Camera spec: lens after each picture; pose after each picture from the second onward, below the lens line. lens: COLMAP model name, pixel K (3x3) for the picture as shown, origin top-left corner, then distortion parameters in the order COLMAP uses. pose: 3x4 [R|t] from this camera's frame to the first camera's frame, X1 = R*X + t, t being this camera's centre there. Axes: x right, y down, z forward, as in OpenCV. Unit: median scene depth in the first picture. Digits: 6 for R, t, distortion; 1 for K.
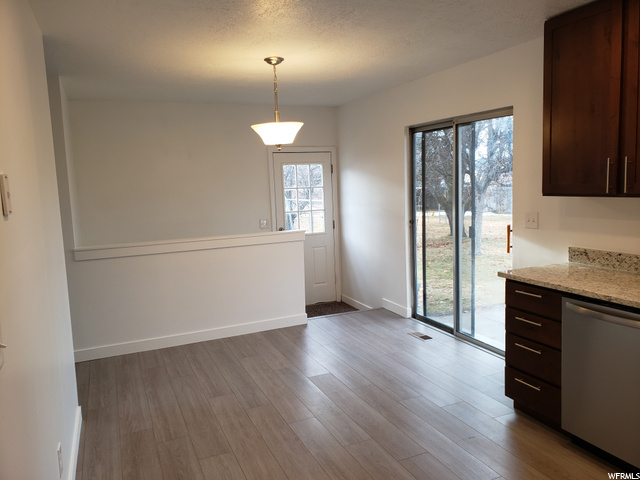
lens RADIAL K [[512.6, 0, 302.1], [0, 512.6, 236.4], [0, 0, 1]] dist [0.044558, -0.019305]
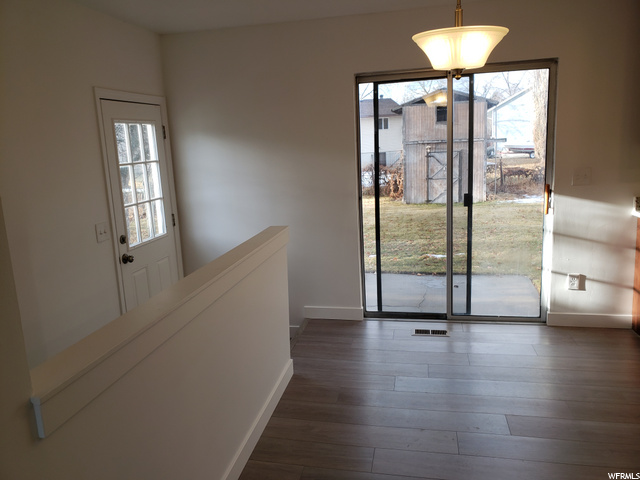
lens RADIAL K [[512.6, 0, 305.7], [0, 512.6, 238.0], [0, 0, 1]] dist [0.044558, -0.019305]
pose [[0.540656, -0.153656, 0.827092, -0.695776], [0.121453, 0.987134, 0.103996, -0.085305], [-0.832430, 0.044227, 0.552362, 0.902638]]
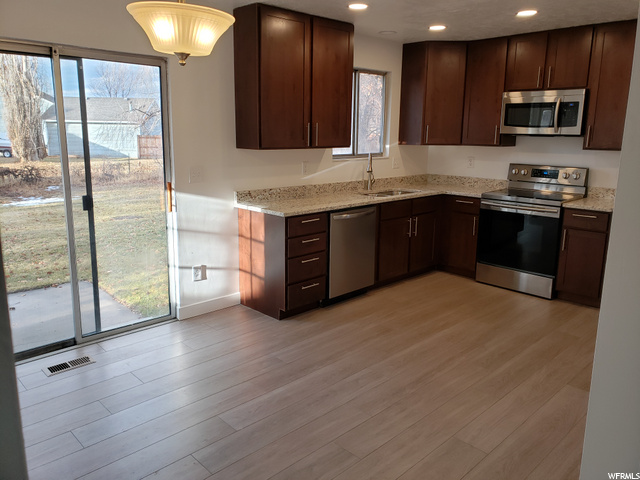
lens RADIAL K [[512.6, 0, 320.4], [0, 512.6, 239.6], [0, 0, 1]] dist [0.044558, -0.019305]
pose [[-0.395943, -0.167522, 0.902865, -0.640614], [0.102283, 0.969055, 0.224659, -0.114399], [-0.912561, 0.181299, -0.366555, 1.183468]]
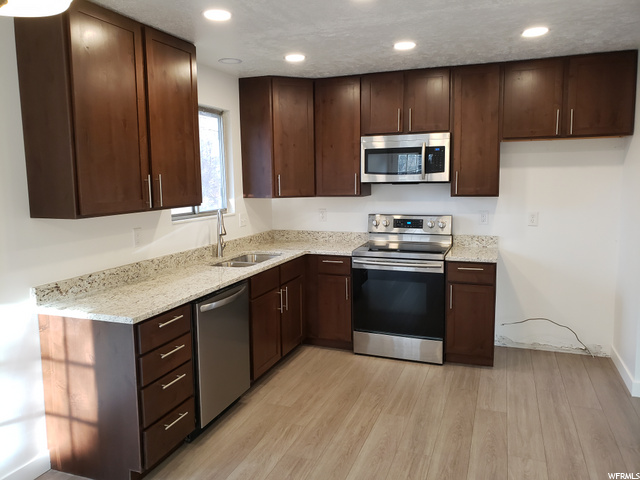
lens RADIAL K [[512.6, 0, 322.9], [0, 512.6, 236.8], [0, 0, 1]] dist [0.044558, -0.019305]
pose [[-0.738495, -0.037205, 0.673232, -0.285648], [0.112694, 0.977621, 0.177645, -0.129463], [-0.664774, 0.207059, -0.717775, 1.148241]]
